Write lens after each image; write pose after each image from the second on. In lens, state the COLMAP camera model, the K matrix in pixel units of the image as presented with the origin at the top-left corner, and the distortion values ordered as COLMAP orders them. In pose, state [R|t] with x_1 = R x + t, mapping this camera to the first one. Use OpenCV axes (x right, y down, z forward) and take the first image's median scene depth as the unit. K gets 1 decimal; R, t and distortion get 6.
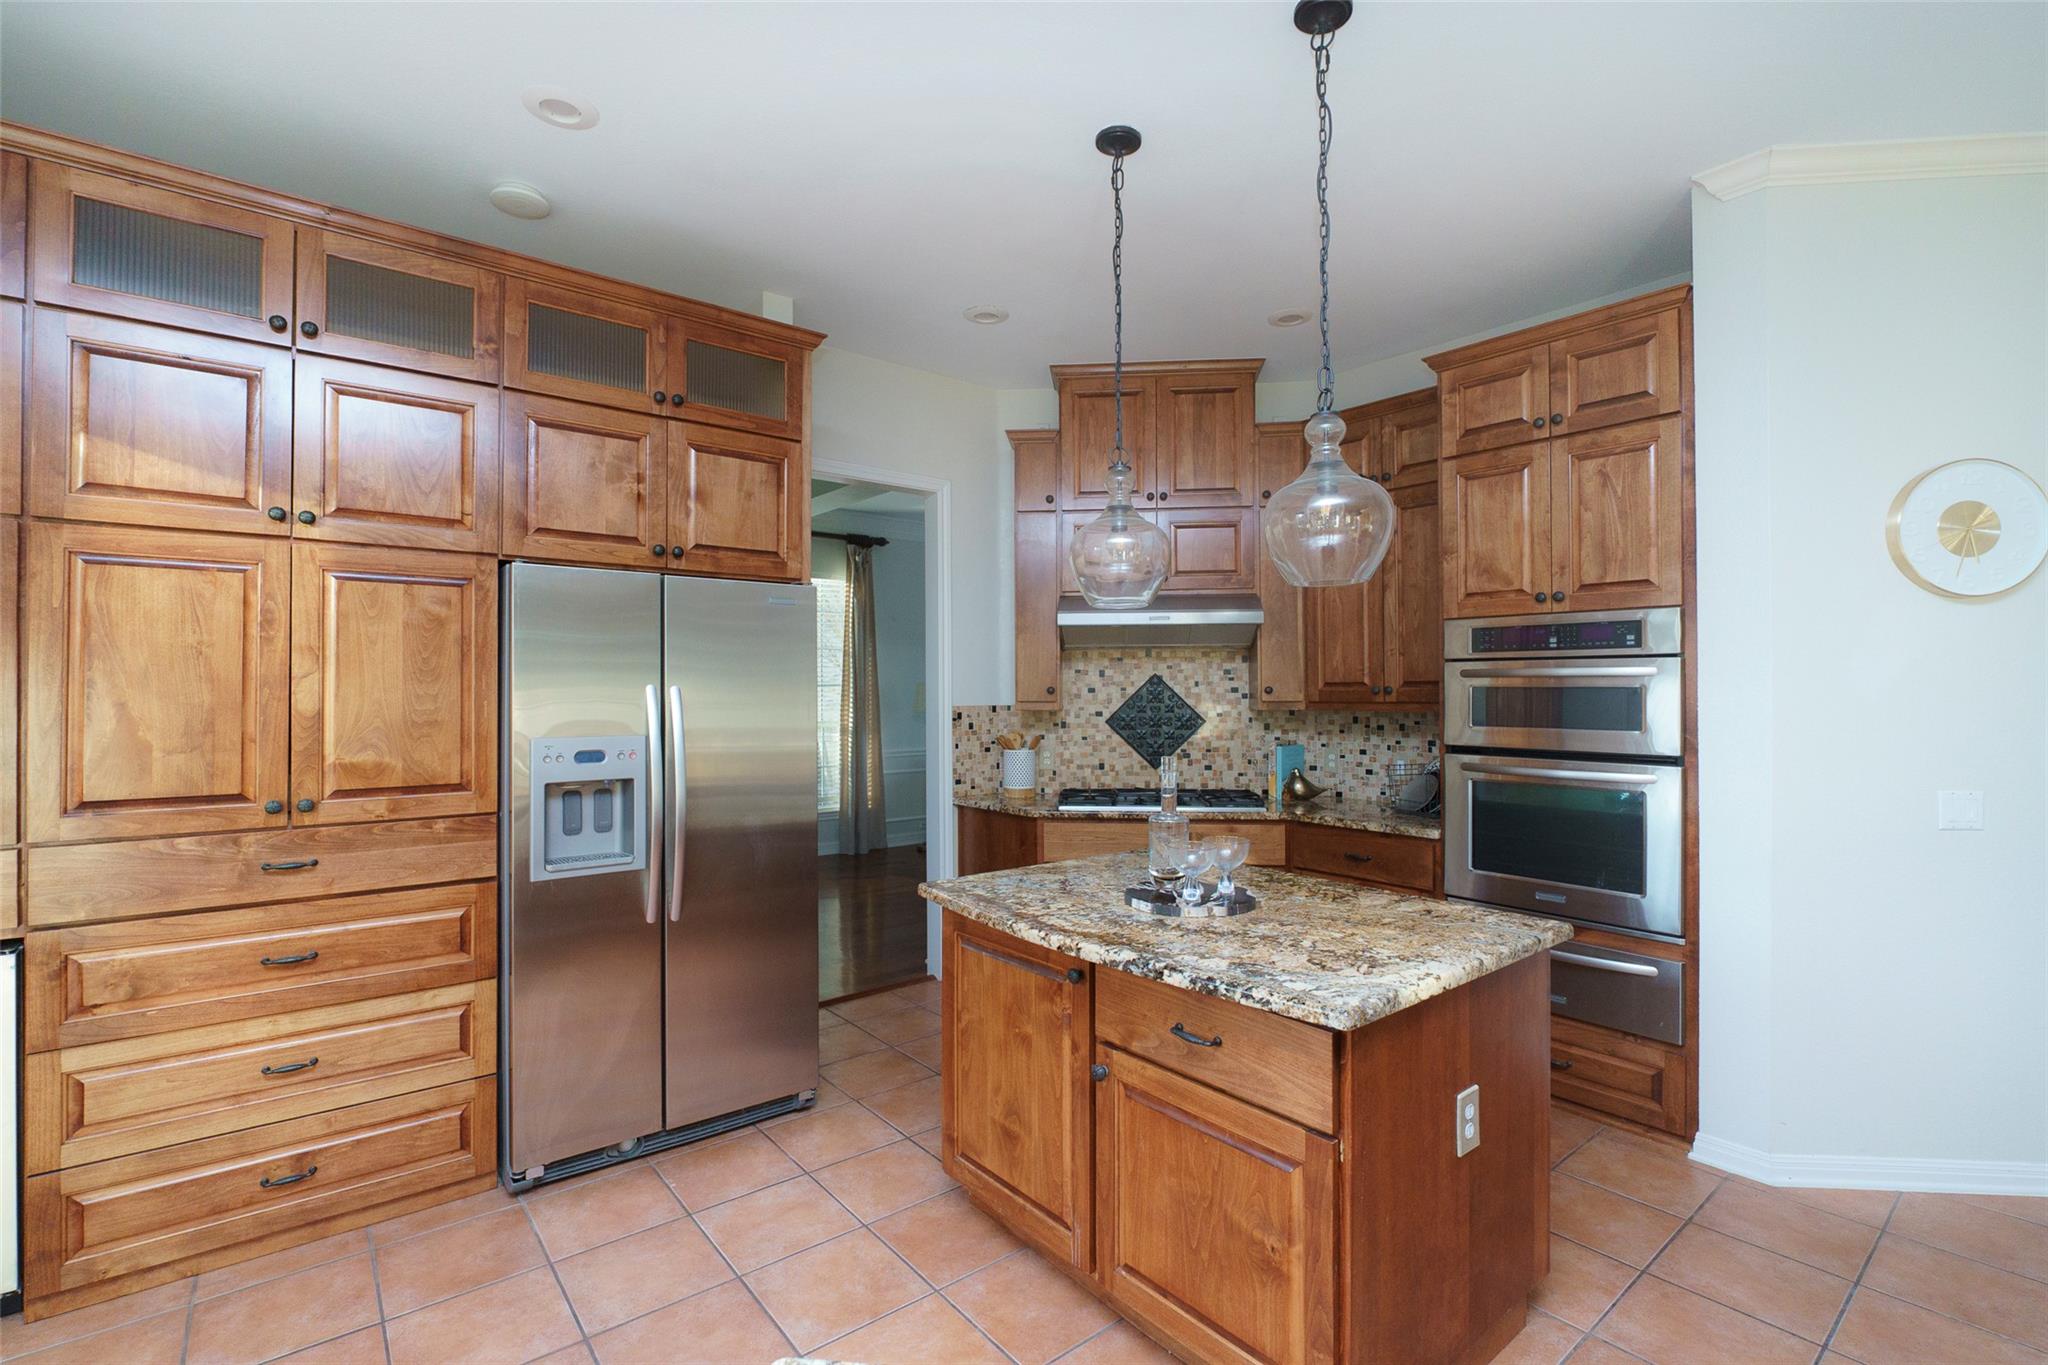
lens RADIAL K [[916.5, 0, 1087.7], [0, 916.5, 683.1], [0, 0, 1]] dist [-0.009019, 0.000240]
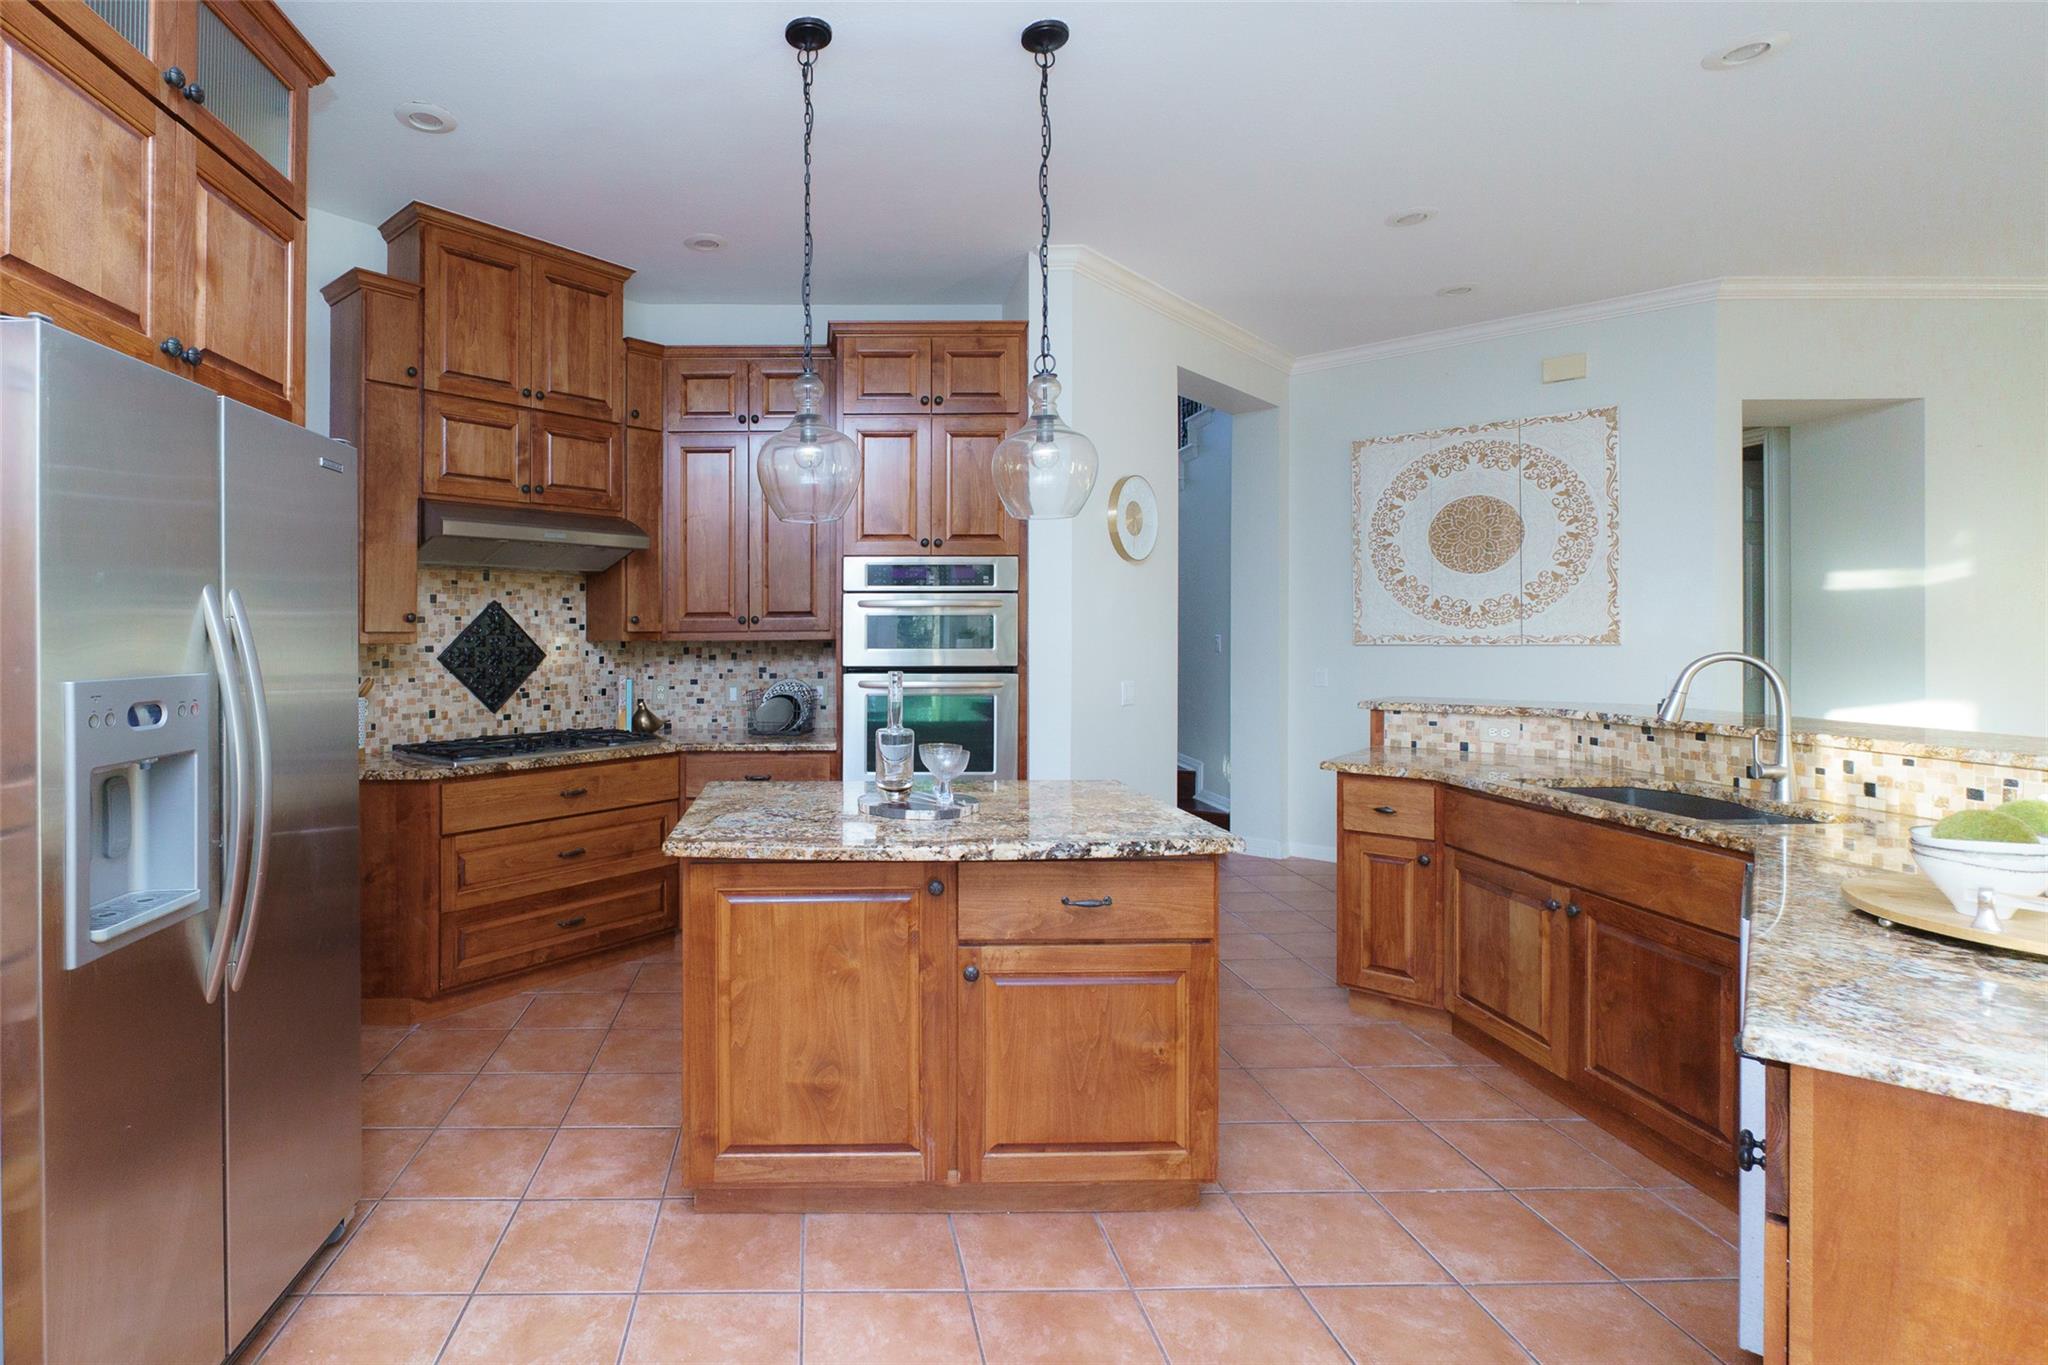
lens RADIAL K [[916.5, 0, 921.7], [0, 916.5, 627.5], [0, 0, 1]] dist [-0.009019, 0.000240]
pose [[0.640325, -0.000509, 0.768104, -0.327235], [0.000653, 1.000000, 0.000118, 0.014965], [-0.768103, 0.000426, 0.640326, 0.154669]]
